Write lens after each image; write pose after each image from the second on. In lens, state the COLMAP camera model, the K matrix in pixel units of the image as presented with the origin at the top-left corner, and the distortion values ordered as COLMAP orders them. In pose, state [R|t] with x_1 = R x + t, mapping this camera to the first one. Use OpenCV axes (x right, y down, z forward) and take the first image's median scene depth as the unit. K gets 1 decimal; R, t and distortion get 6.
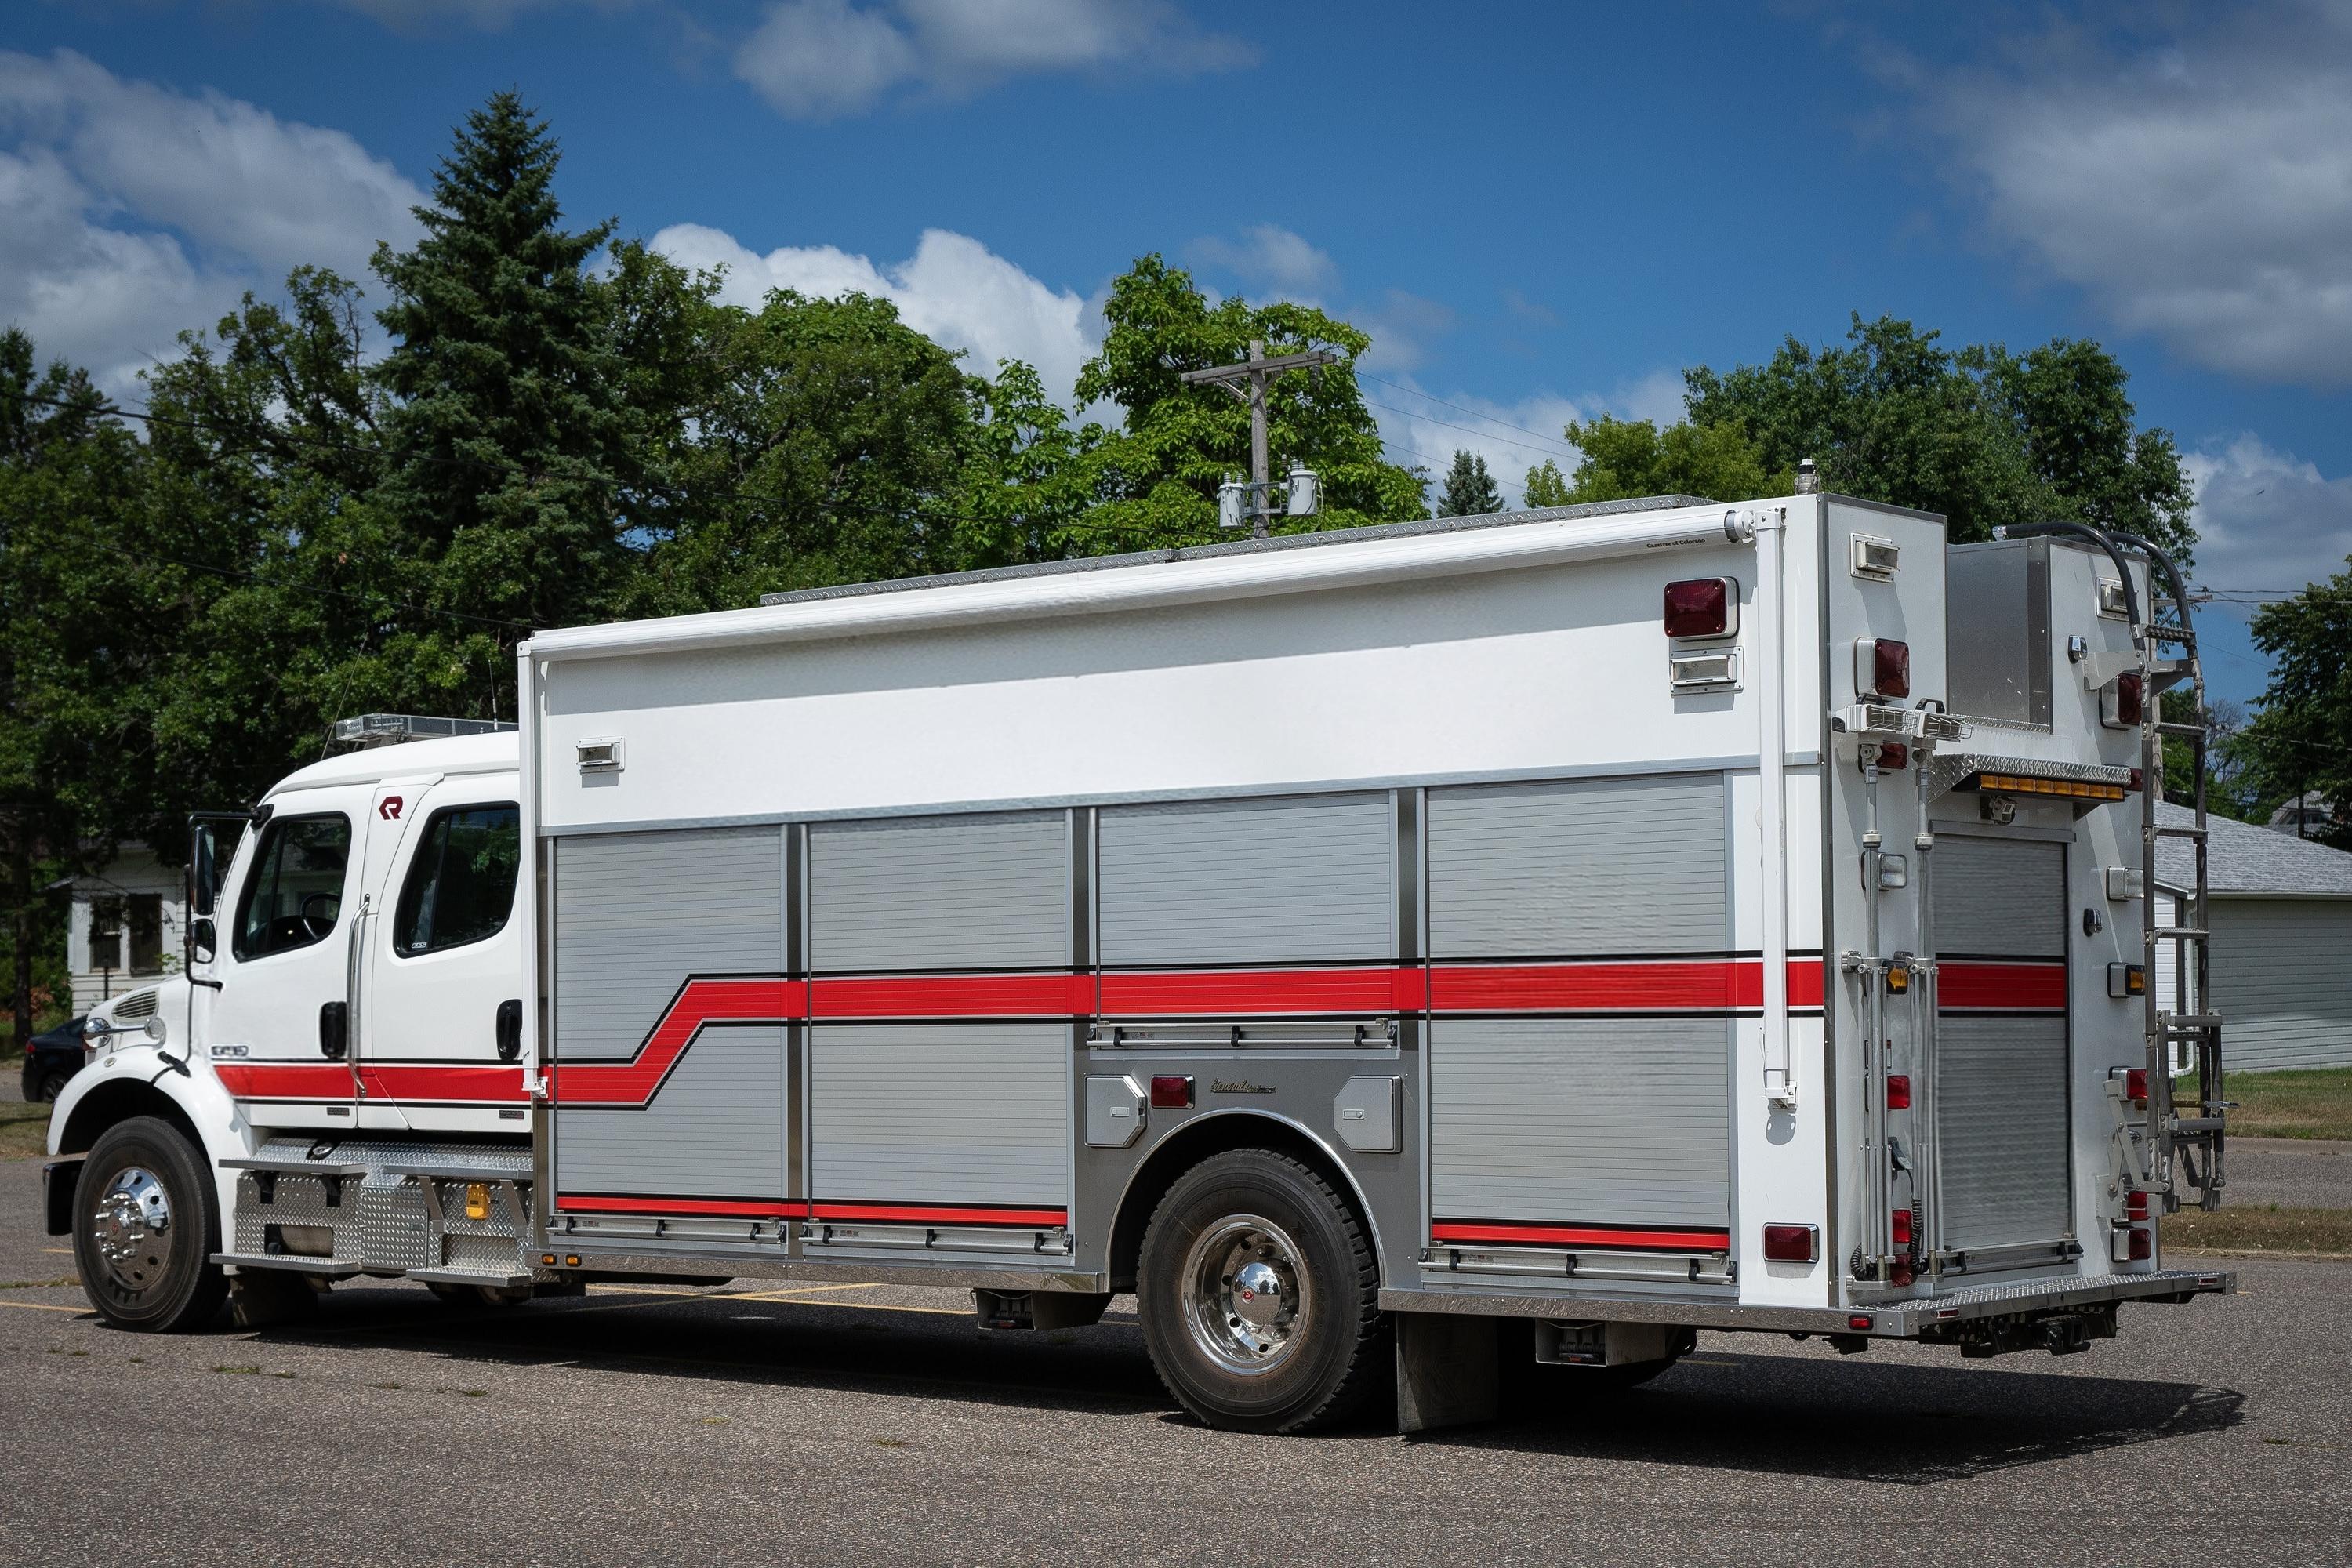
lens RADIAL K [[3806.9, 0, 1038.0], [0, 3806.9, 896.2], [0, 0, 1]] dist [-0.032870, -0.099965]
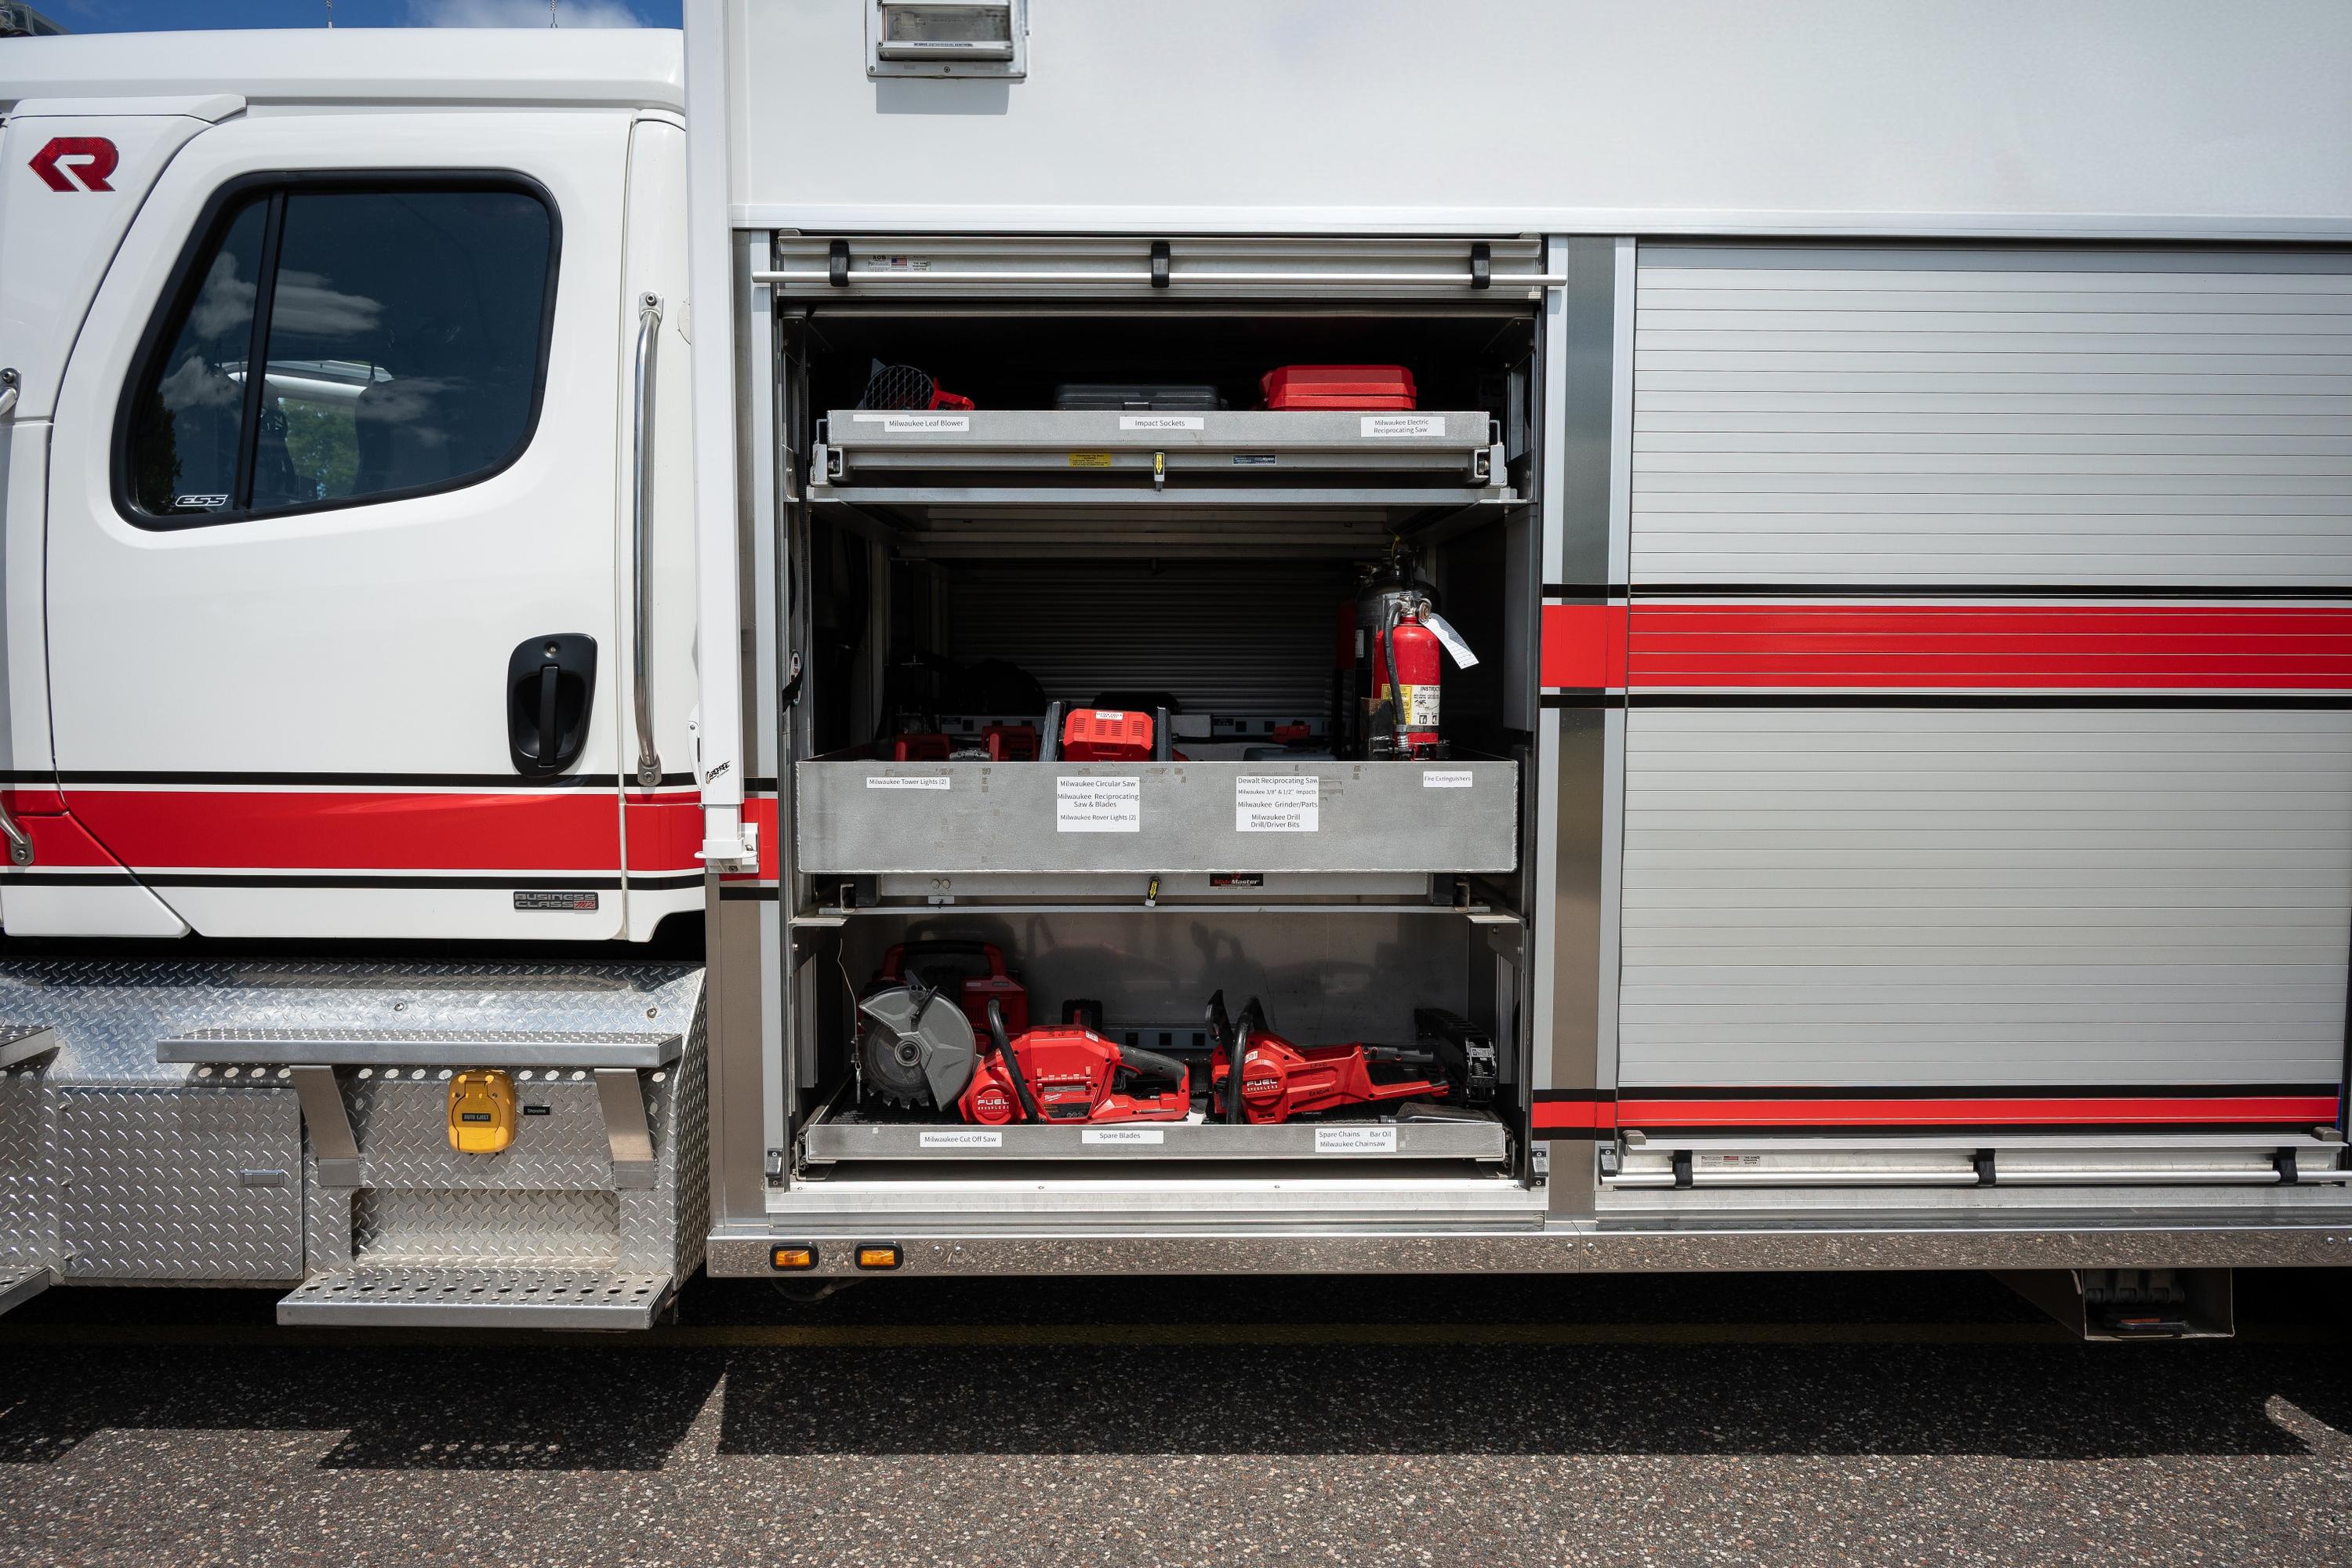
lens RADIAL K [[1450.6, 0, 1171.7], [0, 1450.6, 760.7], [0, 0, 1]] dist [-0.003072, -0.000865]
pose [[0.754053, -0.032734, 0.655997, -0.050257], [-0.030917, 0.995881, 0.085232, 0.006569], [-0.656085, -0.084551, 0.749936, 0.216220]]
